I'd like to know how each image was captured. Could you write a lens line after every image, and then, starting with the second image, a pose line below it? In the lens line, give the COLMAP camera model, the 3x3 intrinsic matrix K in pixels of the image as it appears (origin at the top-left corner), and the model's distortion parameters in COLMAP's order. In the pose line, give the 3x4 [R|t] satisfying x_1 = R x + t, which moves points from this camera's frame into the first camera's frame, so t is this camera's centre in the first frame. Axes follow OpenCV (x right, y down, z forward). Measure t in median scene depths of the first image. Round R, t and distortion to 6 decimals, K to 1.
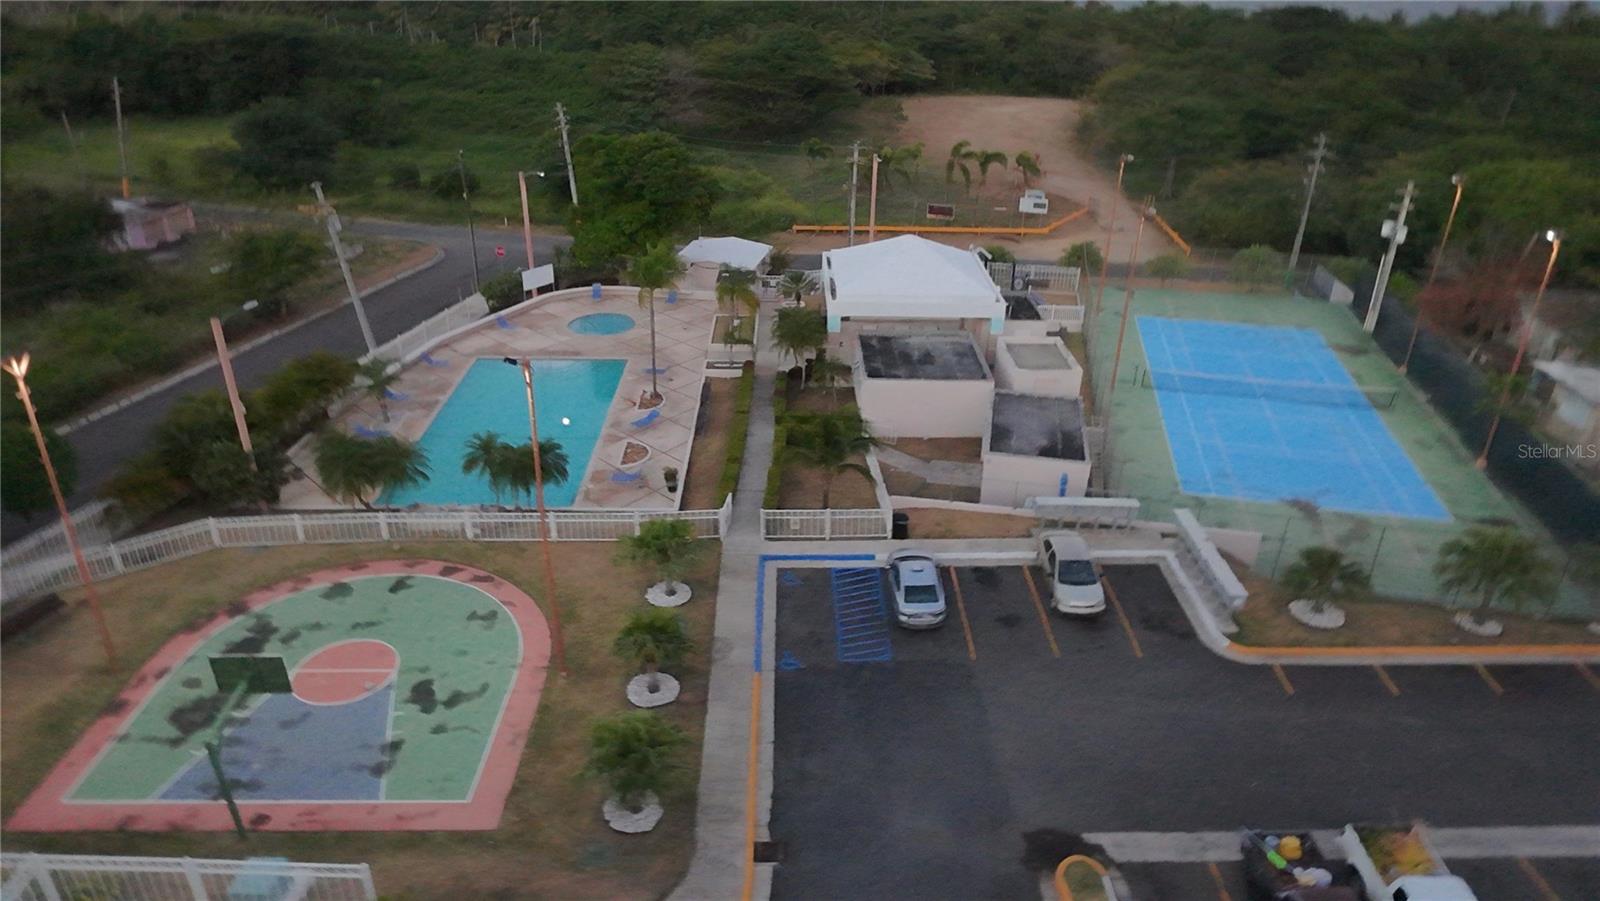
lens RADIAL K [[1033.2, 0, 803.0], [0, 1033.2, 457.0], [0, 0, 1]] dist [0.005199, -0.001352]
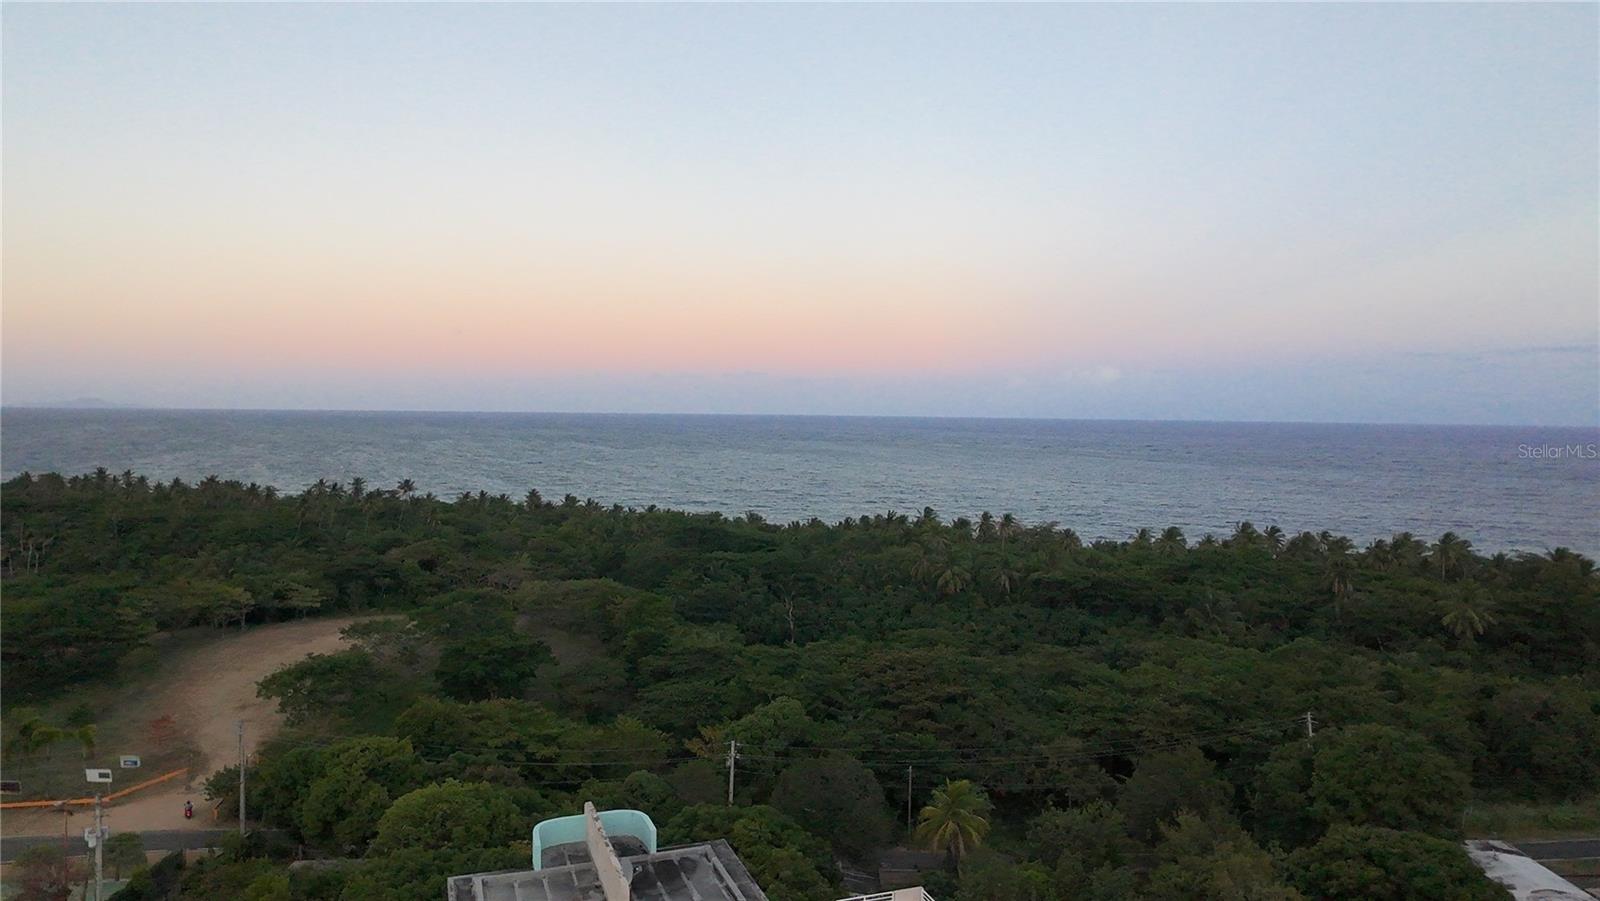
lens RADIAL K [[1033.2, 0, 803.1], [0, 1033.2, 442.4], [0, 0, 1]] dist [0.005199, -0.001352]
pose [[0.973772, -0.012568, 0.227178, 0.961221], [0.108337, 0.903632, -0.414383, -0.044192], [-0.200077, 0.428126, 0.881293, -0.330248]]
